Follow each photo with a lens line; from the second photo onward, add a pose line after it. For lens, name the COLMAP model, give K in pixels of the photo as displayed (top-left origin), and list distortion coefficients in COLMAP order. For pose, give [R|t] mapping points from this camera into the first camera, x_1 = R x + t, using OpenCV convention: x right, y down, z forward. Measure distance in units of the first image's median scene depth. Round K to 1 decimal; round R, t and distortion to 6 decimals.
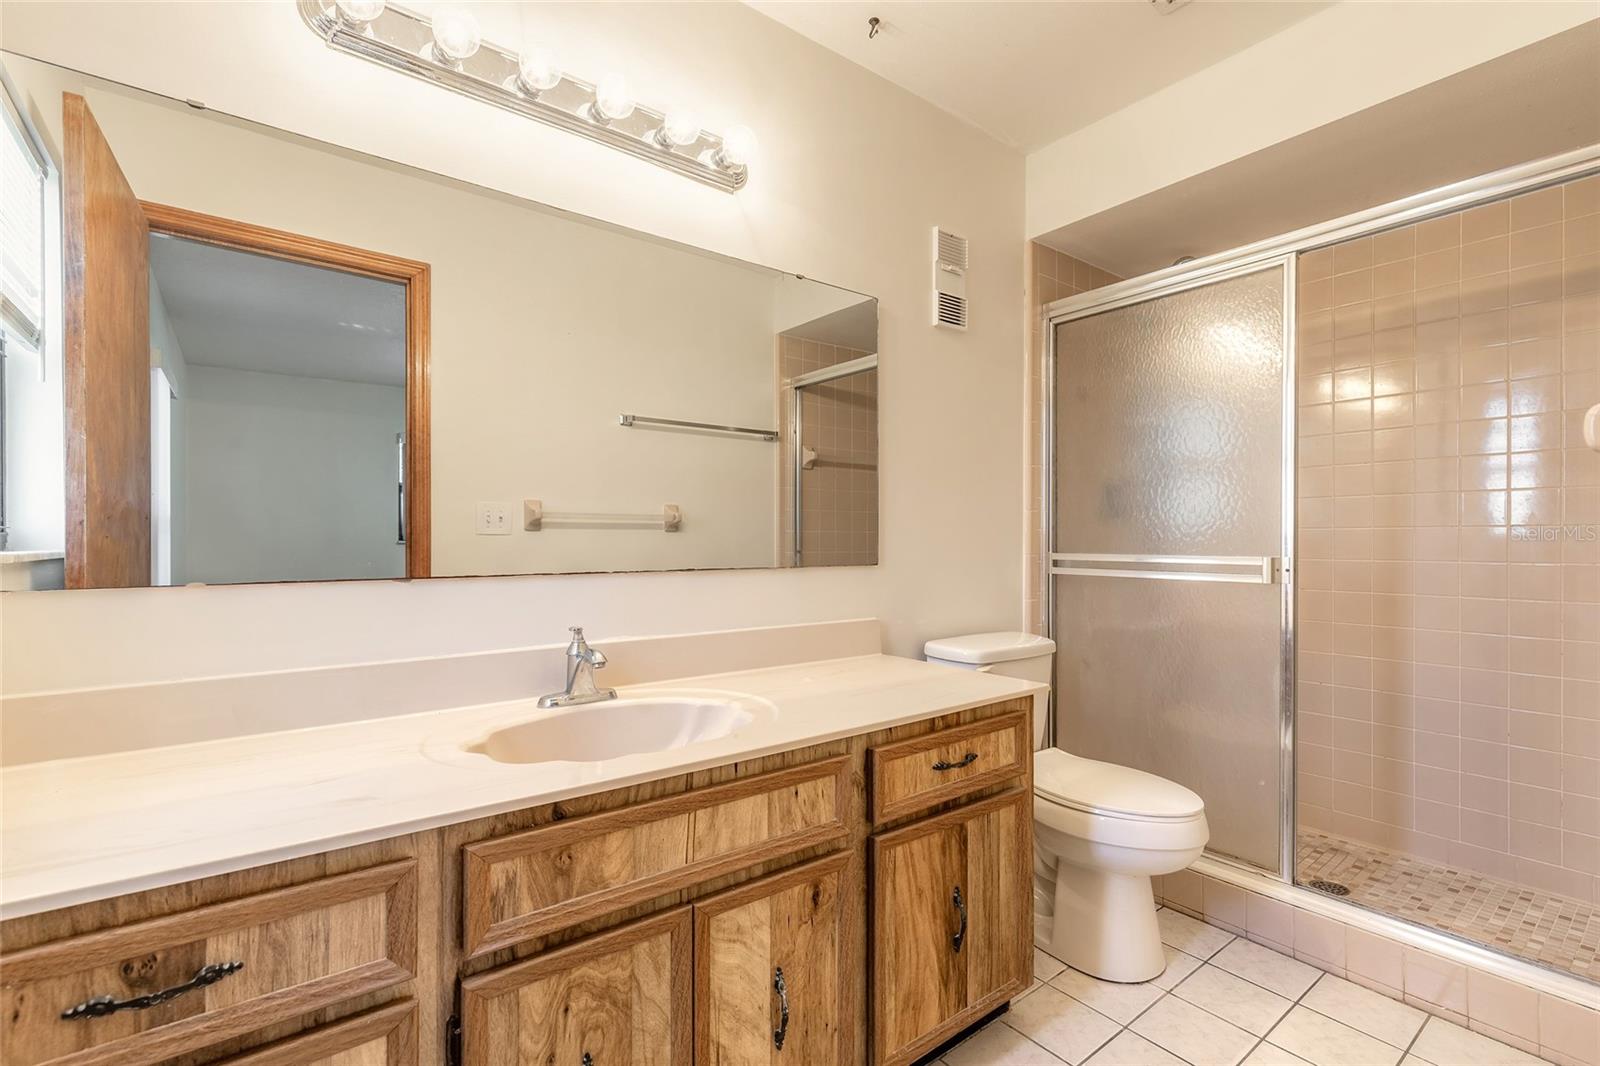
lens RADIAL K [[722.6, 0, 799.8], [0, 722.6, 540.1], [0, 0, 1]] dist [0.009141, 0.000044]
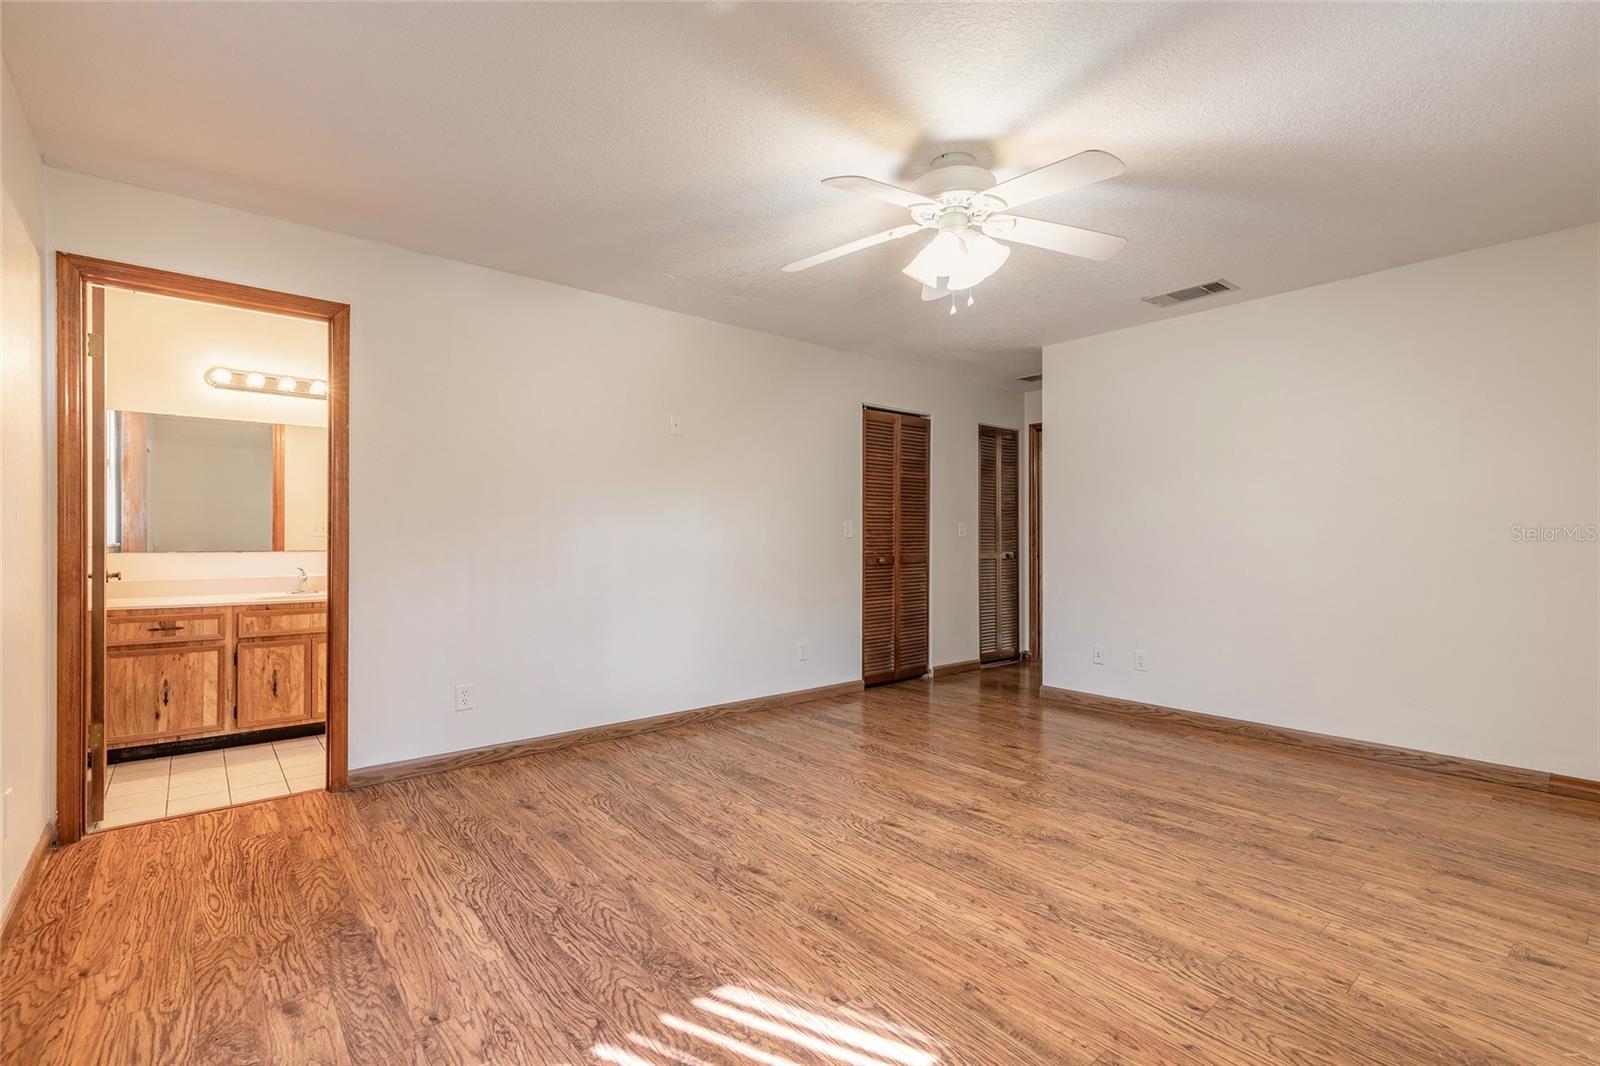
lens RADIAL K [[722.6, 0, 801.0], [0, 722.6, 531.2], [0, 0, 1]] dist [0.009141, 0.000044]
pose [[0.998637, 0.004352, 0.052016, 2.458808], [-0.004062, 0.999976, -0.005675, -0.035391], [-0.052039, 0.005456, 0.998630, -3.232922]]
